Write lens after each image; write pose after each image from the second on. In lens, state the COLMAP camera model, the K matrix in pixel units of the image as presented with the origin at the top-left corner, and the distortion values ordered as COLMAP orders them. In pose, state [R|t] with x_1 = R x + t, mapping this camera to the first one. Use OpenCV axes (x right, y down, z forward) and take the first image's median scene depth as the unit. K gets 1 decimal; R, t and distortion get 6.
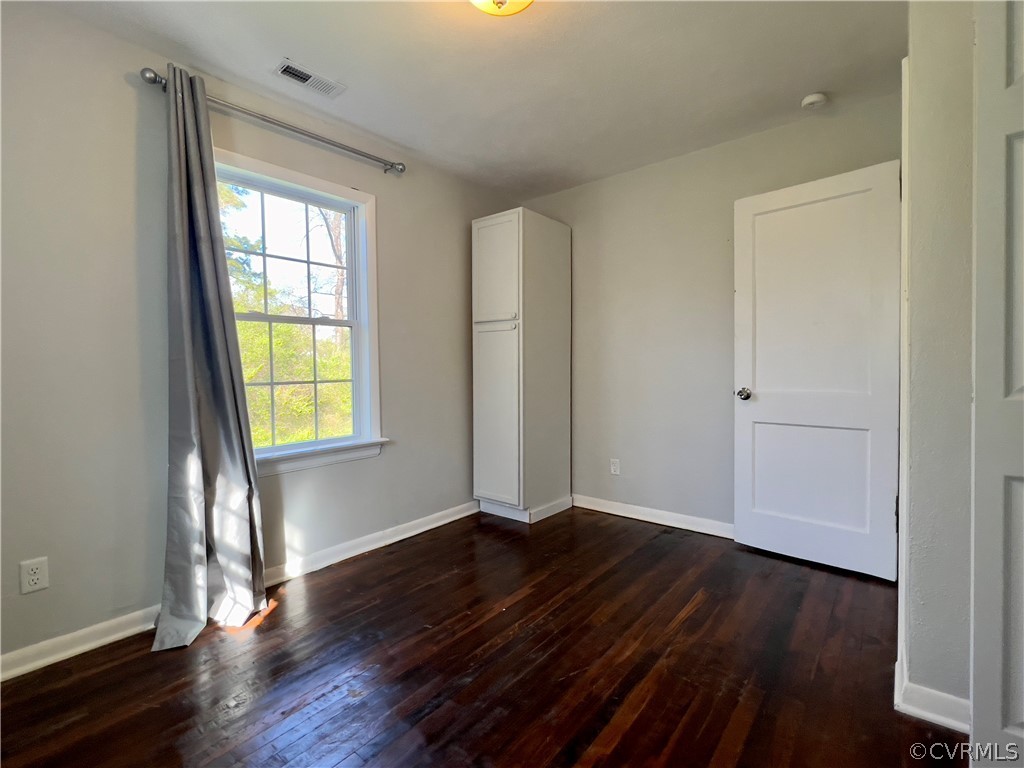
lens RADIAL K [[485.6, 0, 512.0], [0, 485.6, 384.0], [0, 0, 1]] dist [-0.000304, 0.000188]
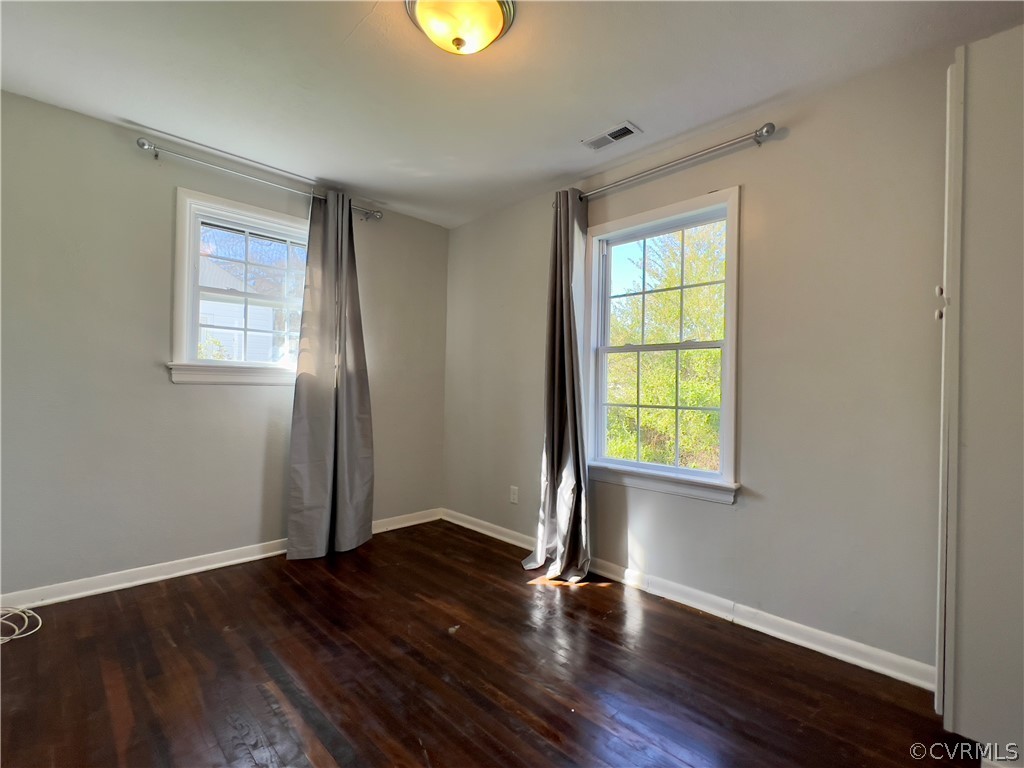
lens RADIAL K [[485.6, 0, 512.0], [0, 485.6, 384.0], [0, 0, 1]] dist [-0.000304, 0.000188]
pose [[-0.119667, 0.000340, -0.992814, 0.641235], [-0.057428, 0.998323, 0.007264, -0.041782], [0.991152, 0.057885, -0.119447, 0.820182]]
